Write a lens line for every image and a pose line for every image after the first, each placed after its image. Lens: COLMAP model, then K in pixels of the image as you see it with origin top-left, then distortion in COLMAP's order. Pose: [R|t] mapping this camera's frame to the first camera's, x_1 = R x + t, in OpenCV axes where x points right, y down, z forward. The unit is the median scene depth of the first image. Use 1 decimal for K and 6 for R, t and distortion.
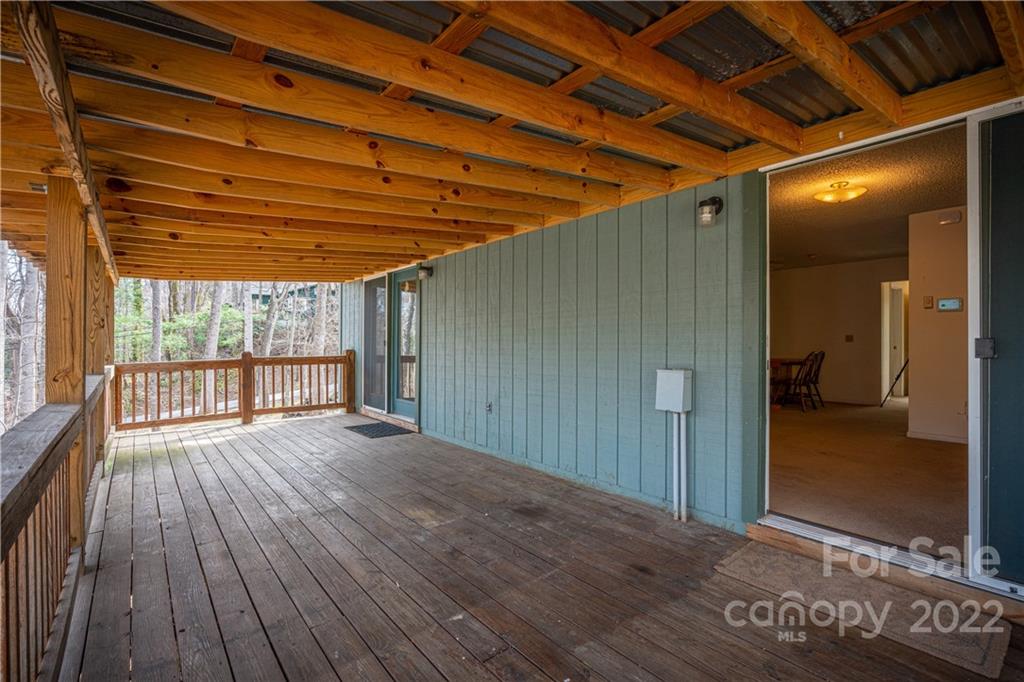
lens RADIAL K [[475.7, 0, 511.1], [0, 475.7, 340.3], [0, 0, 1]] dist [-0.004247, -0.000241]
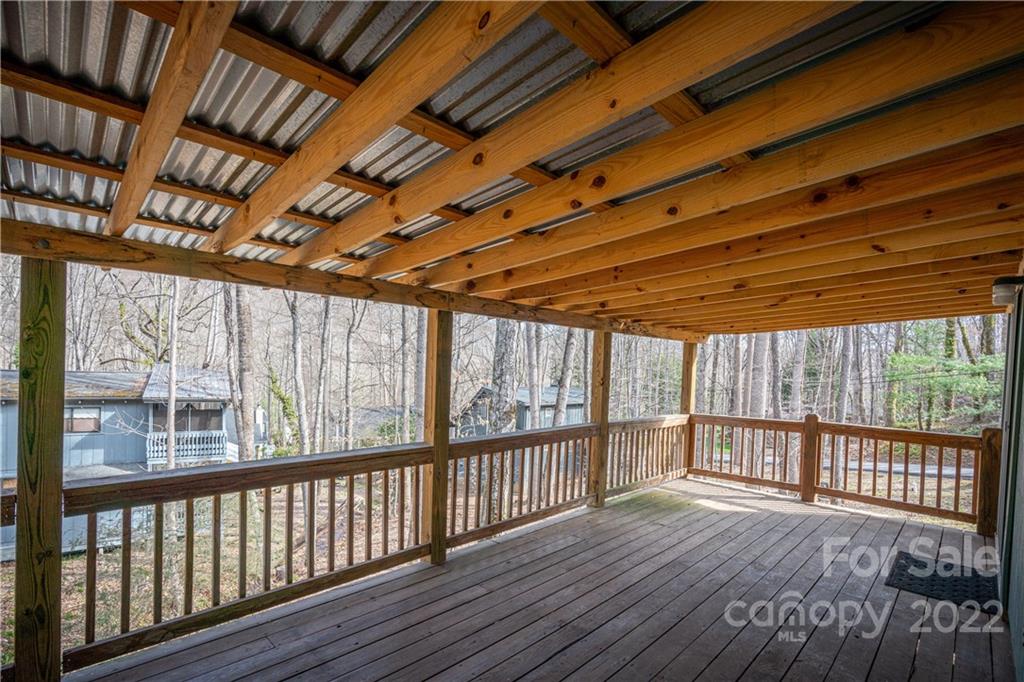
lens RADIAL K [[475.7, 0, 497.0], [0, 475.7, 382.6], [0, 0, 1]] dist [-0.004247, -0.000241]
pose [[0.106019, 0.039123, -0.993594, 0.197175], [-0.033616, 0.998796, 0.035741, -0.042362], [0.993796, 0.029611, 0.107207, 0.377771]]
